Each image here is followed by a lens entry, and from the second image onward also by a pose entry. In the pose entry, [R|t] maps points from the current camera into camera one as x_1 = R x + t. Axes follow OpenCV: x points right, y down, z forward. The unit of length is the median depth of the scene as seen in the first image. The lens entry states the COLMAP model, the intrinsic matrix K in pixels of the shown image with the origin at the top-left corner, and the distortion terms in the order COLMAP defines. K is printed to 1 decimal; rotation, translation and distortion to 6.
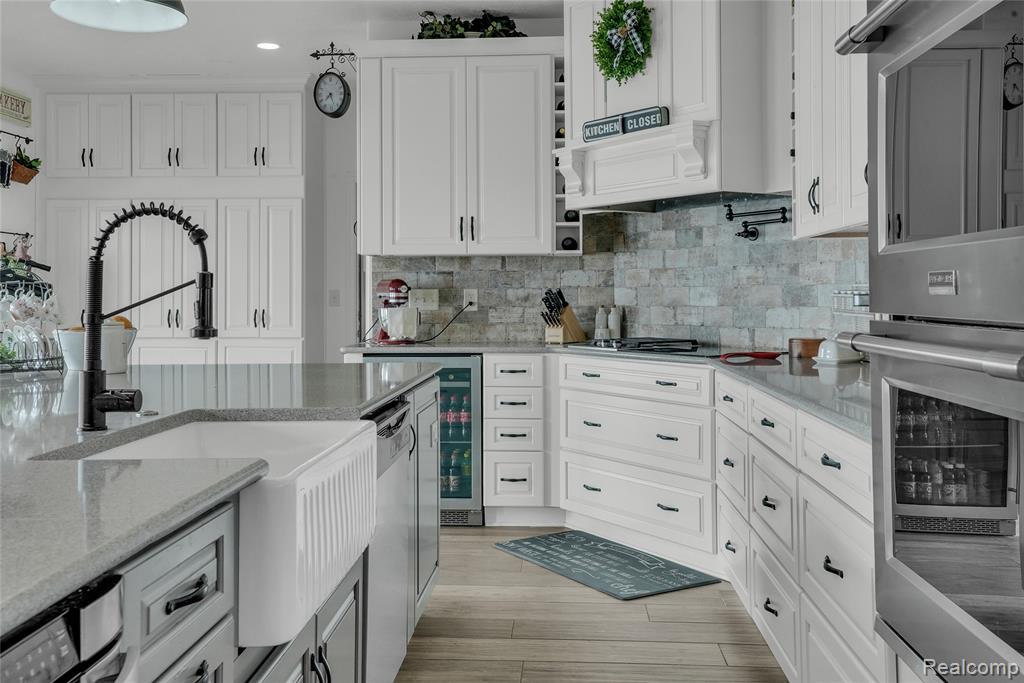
lens RADIAL K [[995.7, 0, 511.3], [0, 995.7, 271.3], [0, 0, 1]] dist [0.001350, 0.000444]
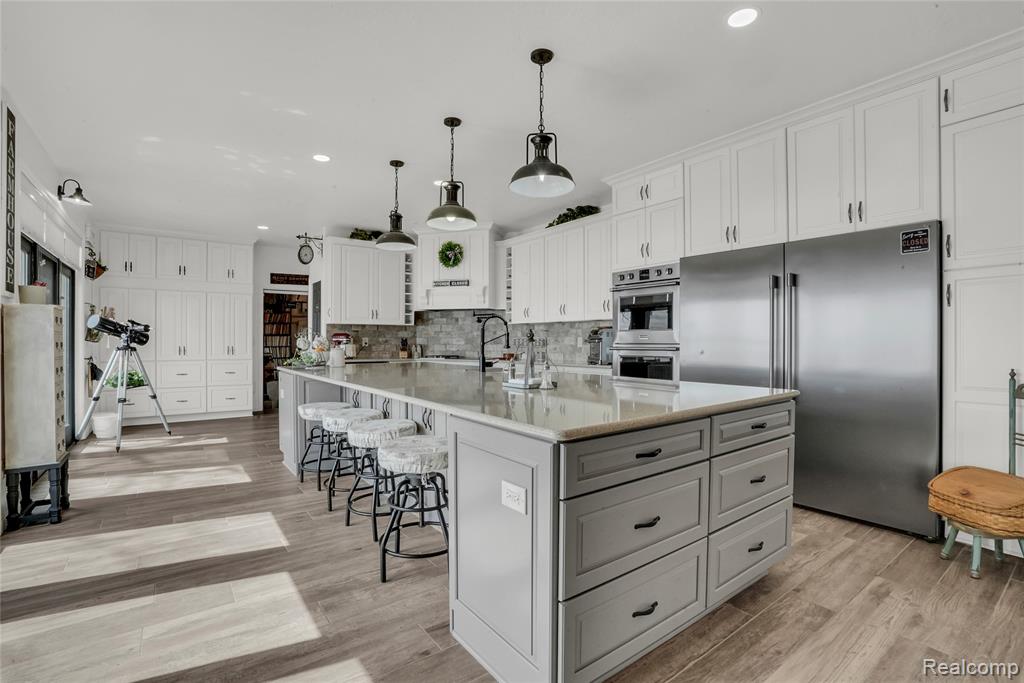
lens RADIAL K [[469.5, 0, 515.1], [0, 469.5, 343.5], [0, 0, 1]] dist [-0.075422, 0.029473]
pose [[0.765244, 0.003746, 0.643730, -0.592922], [-0.019639, 0.999653, 0.017529, 0.004893], [-0.643441, -0.026056, 0.765052, -0.191686]]
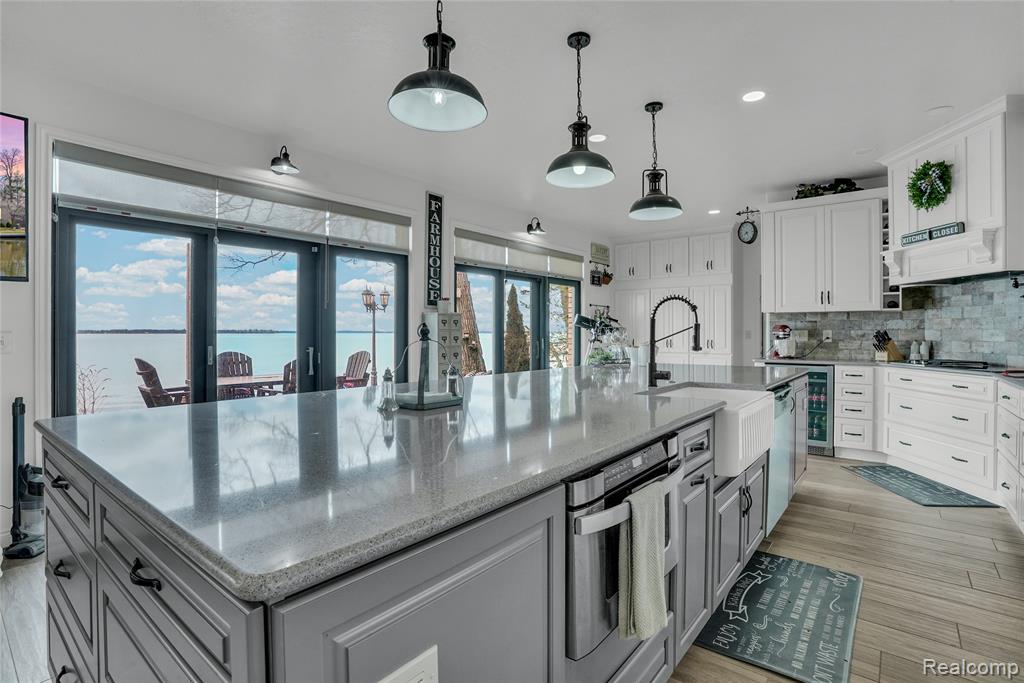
lens RADIAL K [[494.5, 0, 514.8], [0, 494.5, 332.6], [0, 0, 1]] dist [-0.061957, 0.026231]
pose [[0.815611, 0.006028, -0.578569, 0.006535], [0.007942, 0.999735, 0.021613, -0.002316], [0.578546, -0.022222, 0.815347, -0.082592]]
